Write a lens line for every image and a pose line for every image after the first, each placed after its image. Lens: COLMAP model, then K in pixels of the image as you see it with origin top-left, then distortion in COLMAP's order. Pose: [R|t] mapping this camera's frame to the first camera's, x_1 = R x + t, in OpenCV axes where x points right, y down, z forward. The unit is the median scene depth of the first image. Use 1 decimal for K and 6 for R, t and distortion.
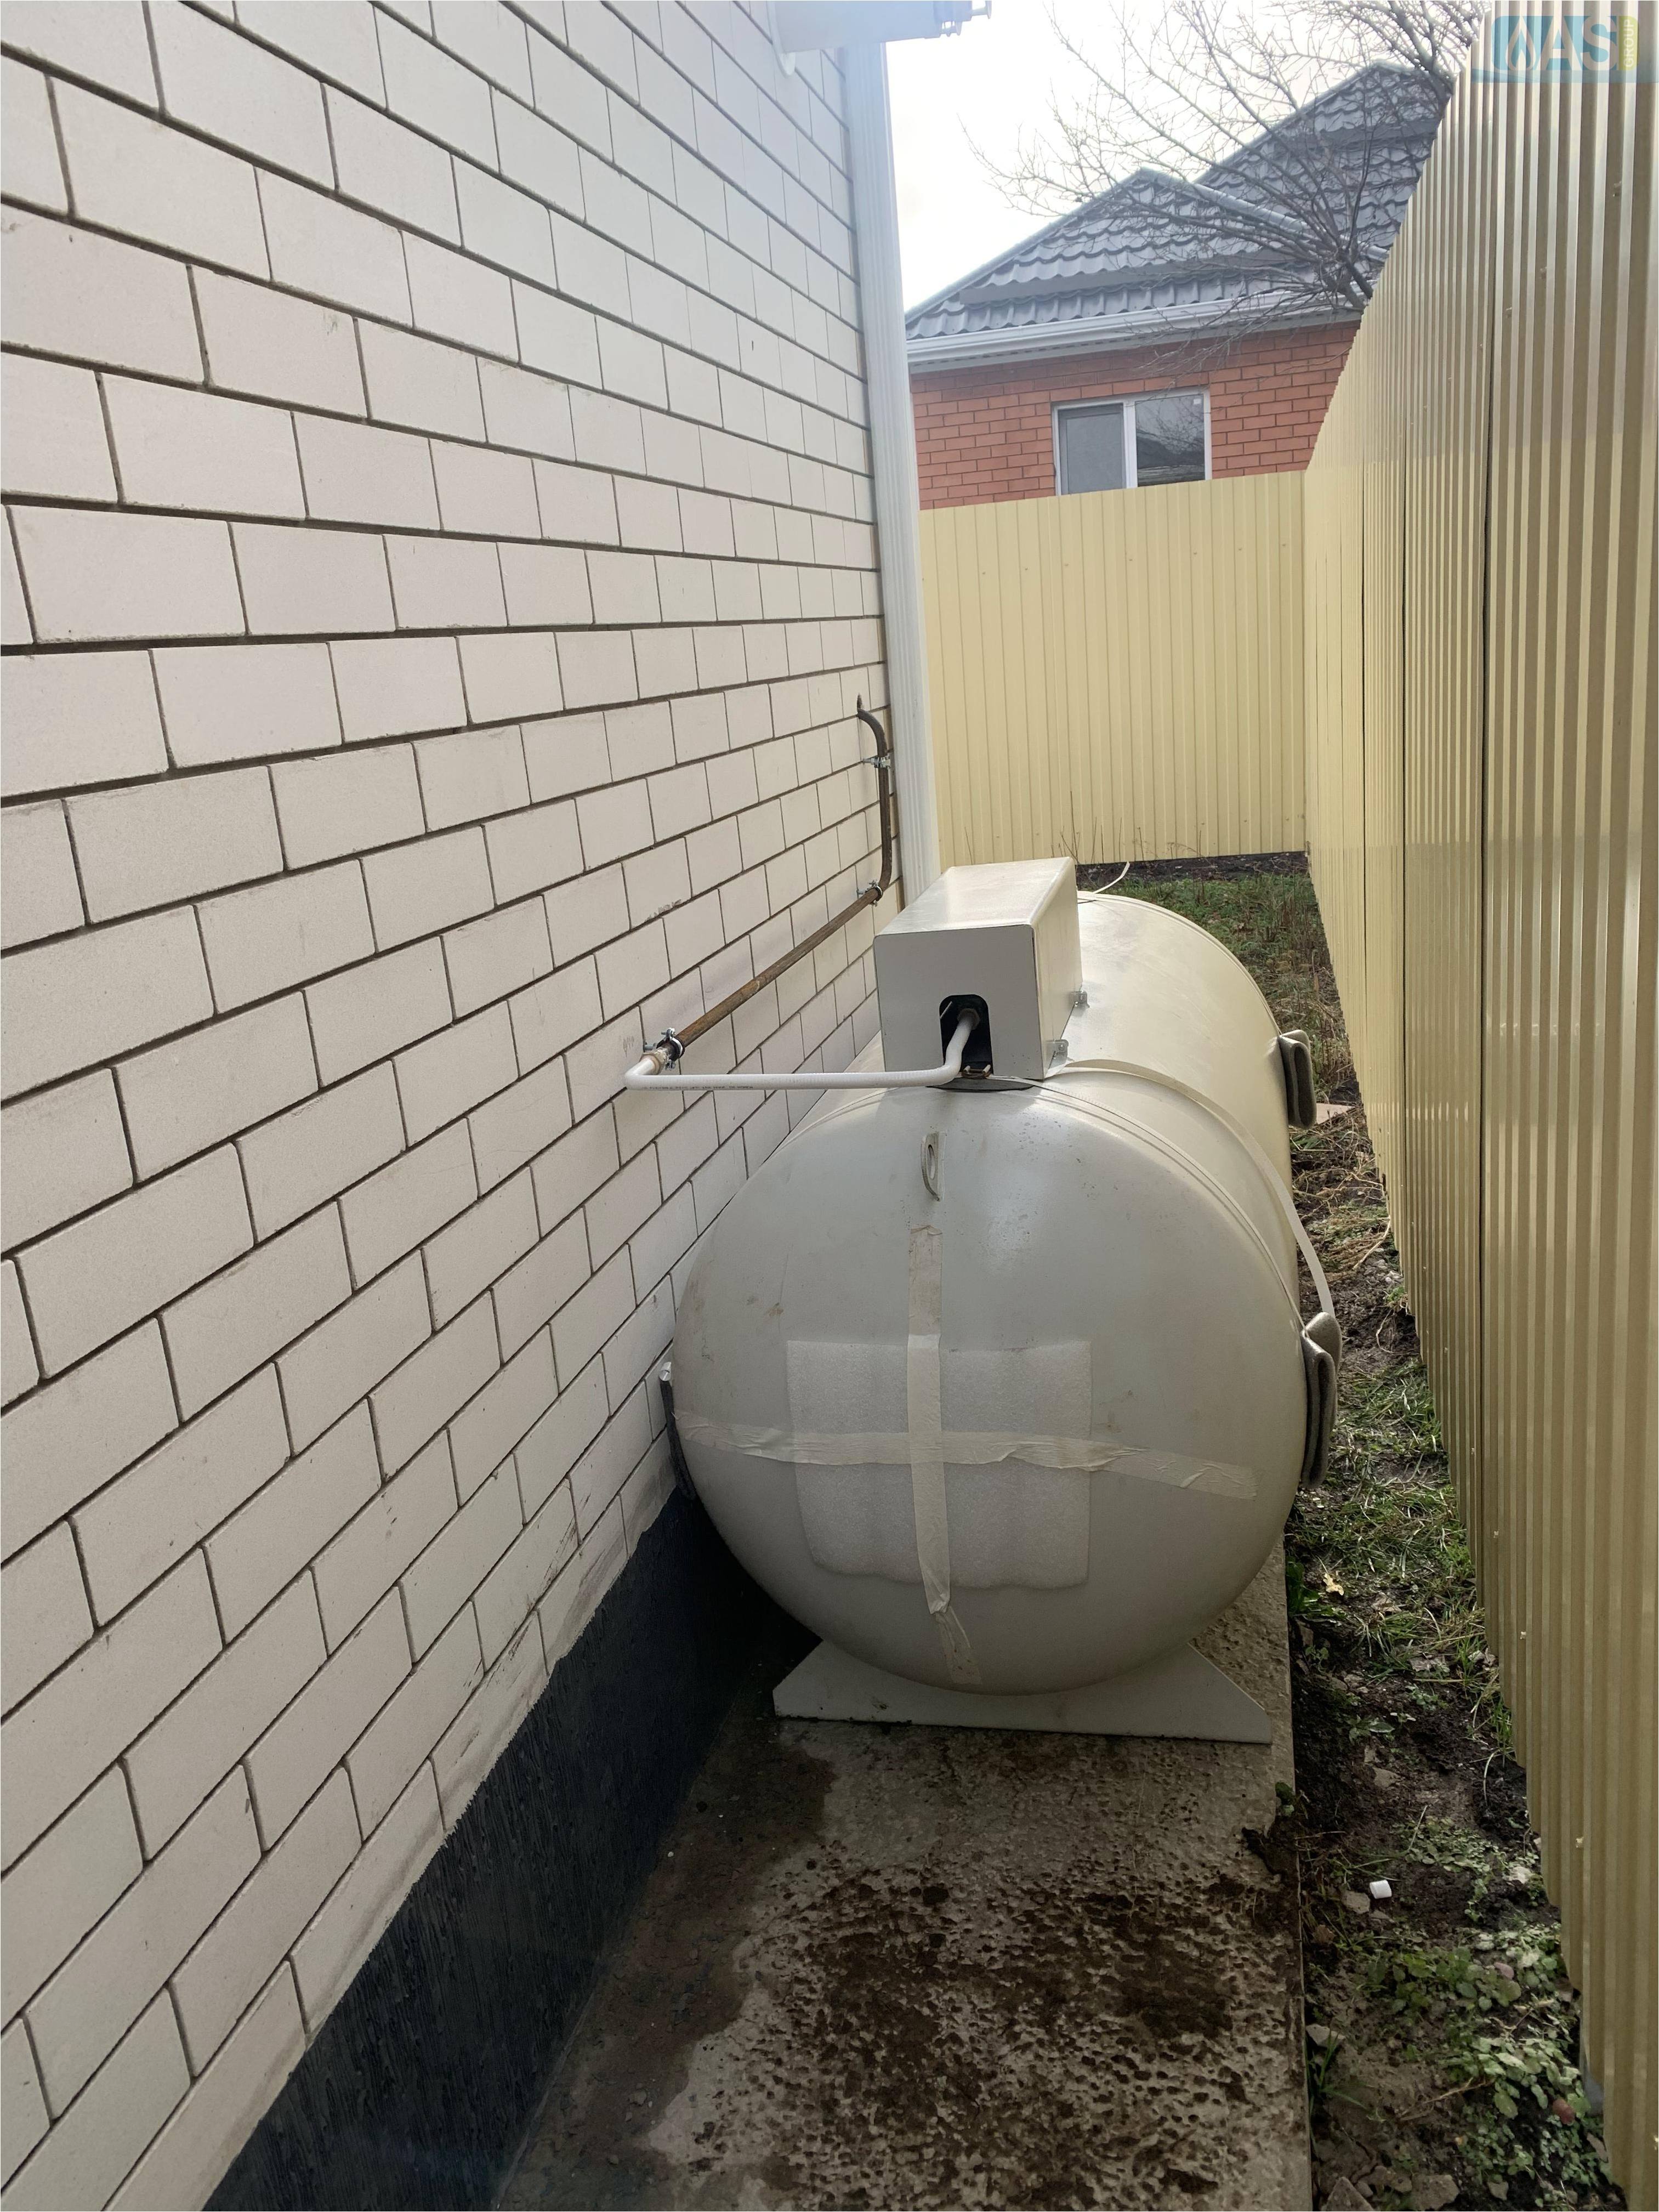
lens RADIAL K [[1718.3, 0, 829.5], [0, 1718.3, 1106.0], [0, 0, 1]] dist [-0.029664, 0.032570]
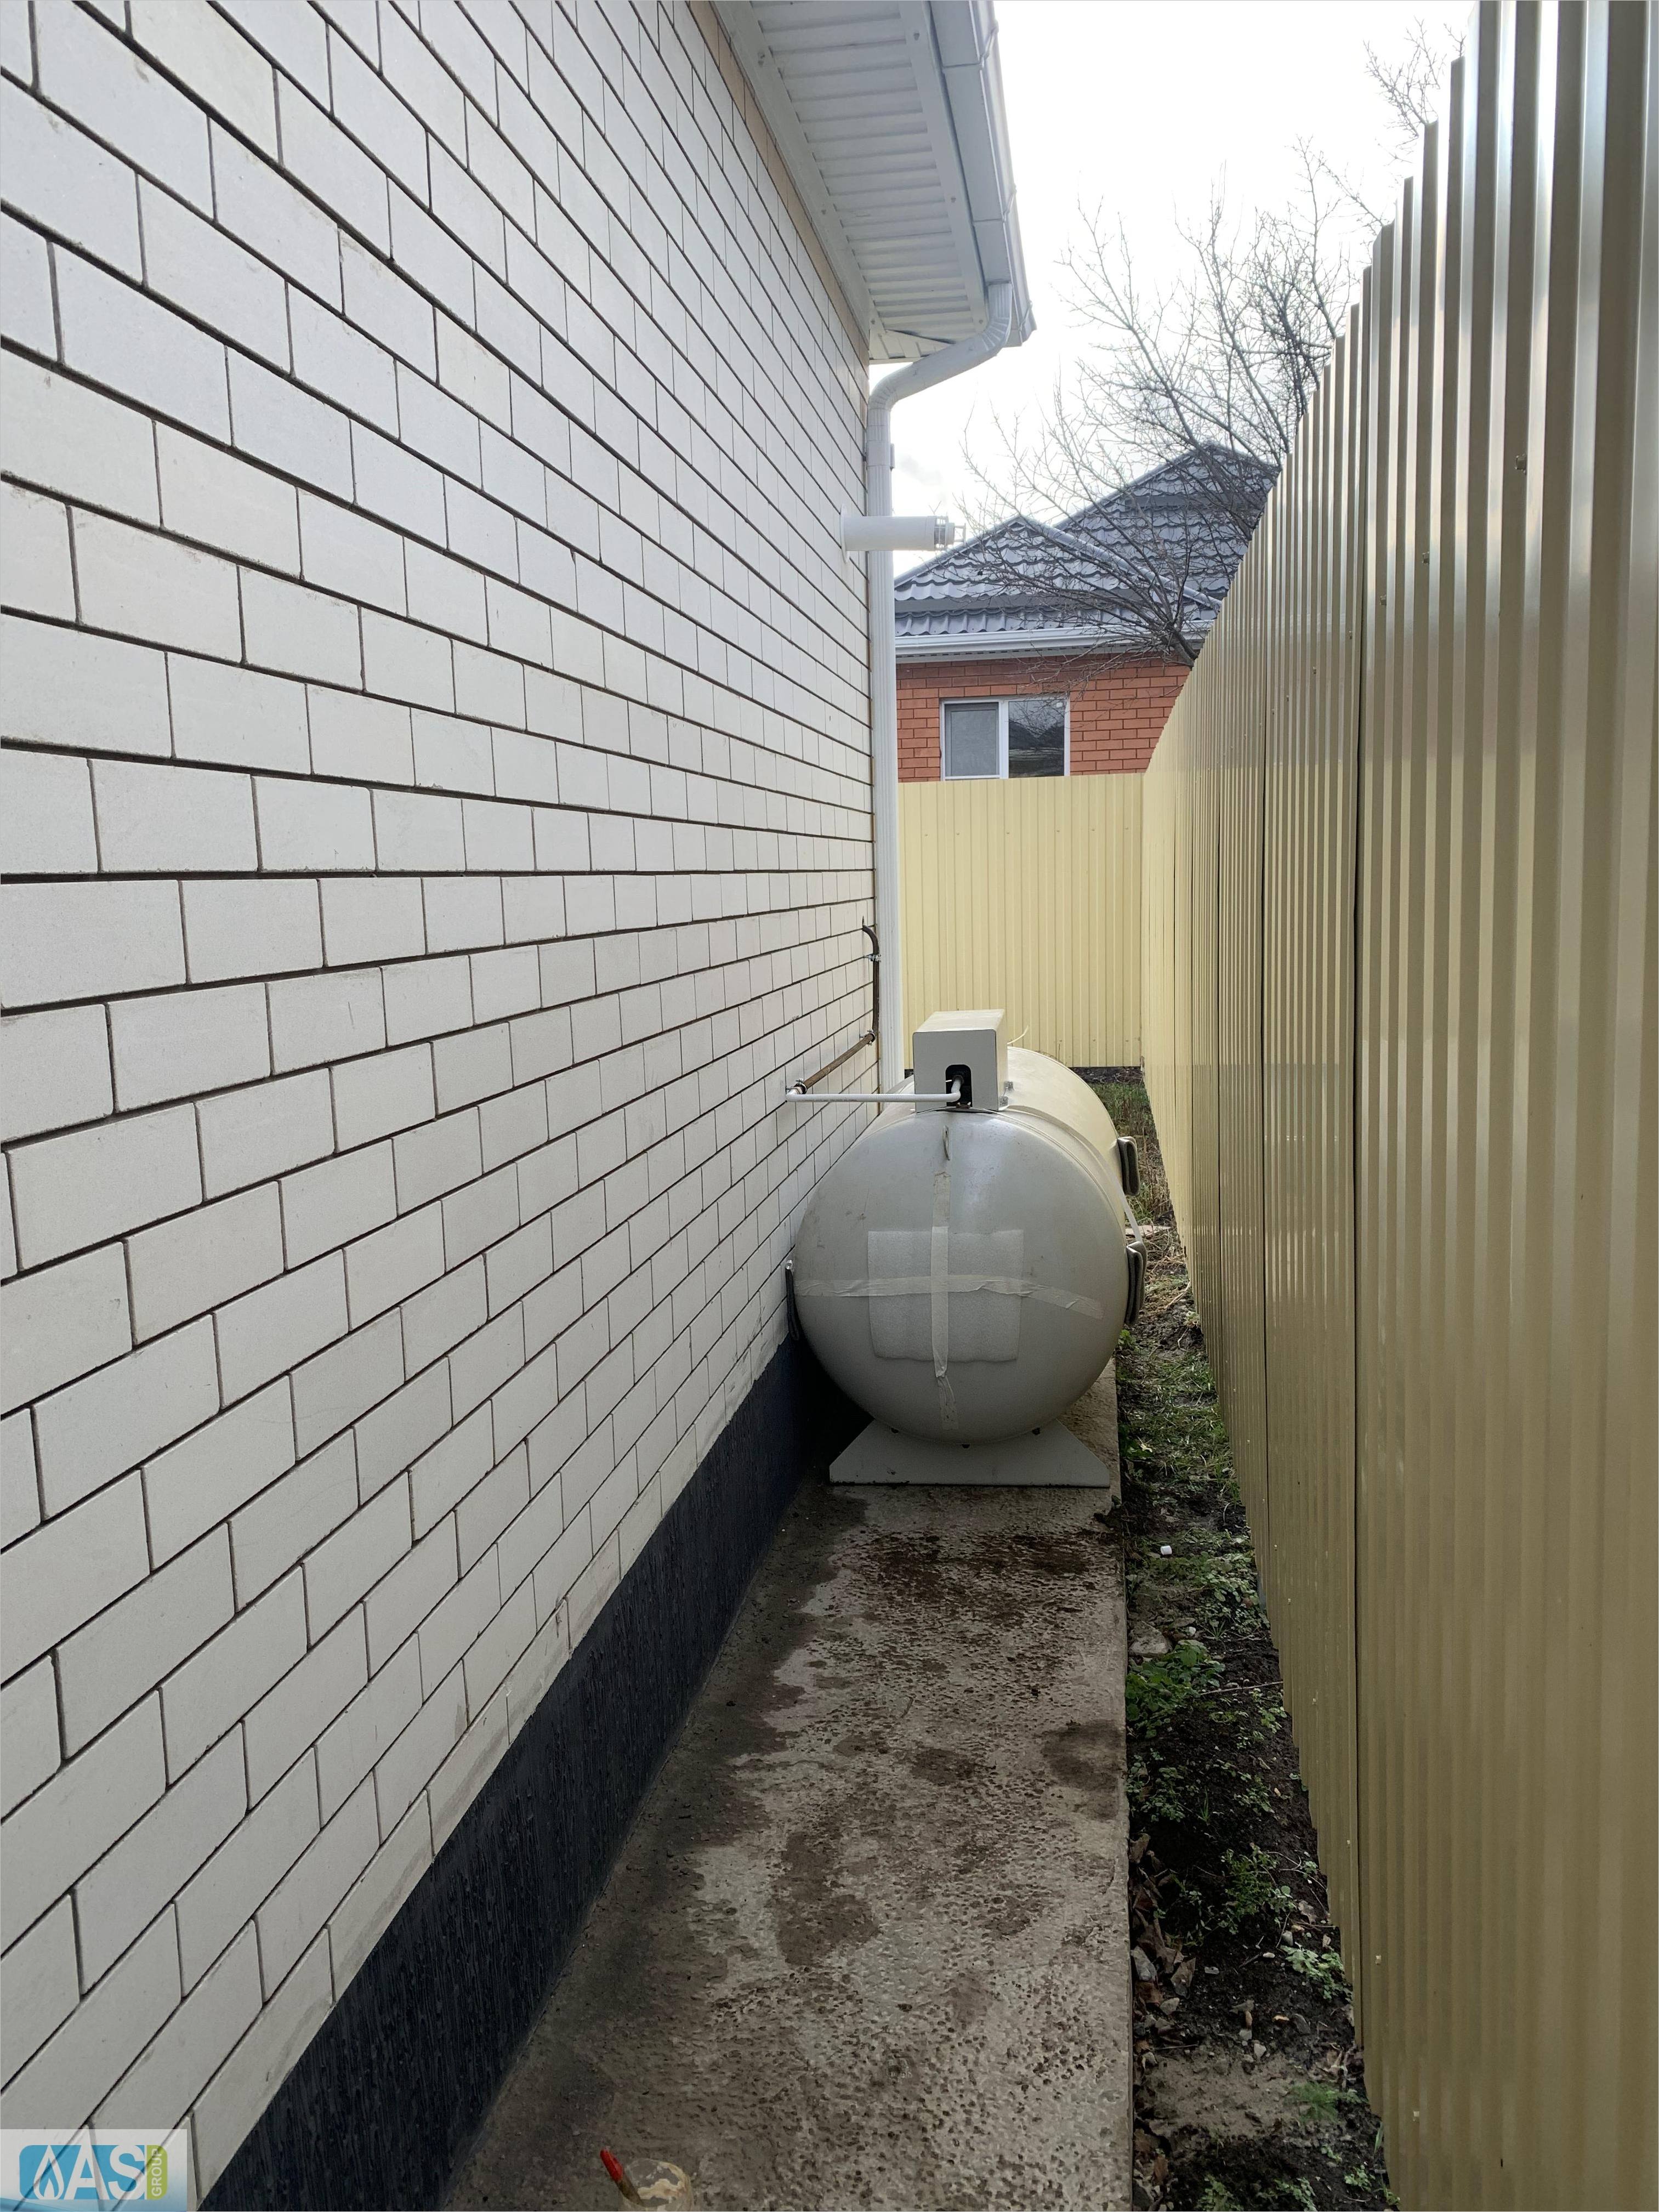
lens RADIAL K [[1718.3, 0, 829.5], [0, 1718.3, 1106.0], [0, 0, 1]] dist [-0.029664, 0.032570]
pose [[0.995371, 0.045116, 0.084858, -0.212698], [-0.033181, 0.989997, -0.137133, 0.233653], [-0.090196, 0.133682, 0.986911, -0.834008]]
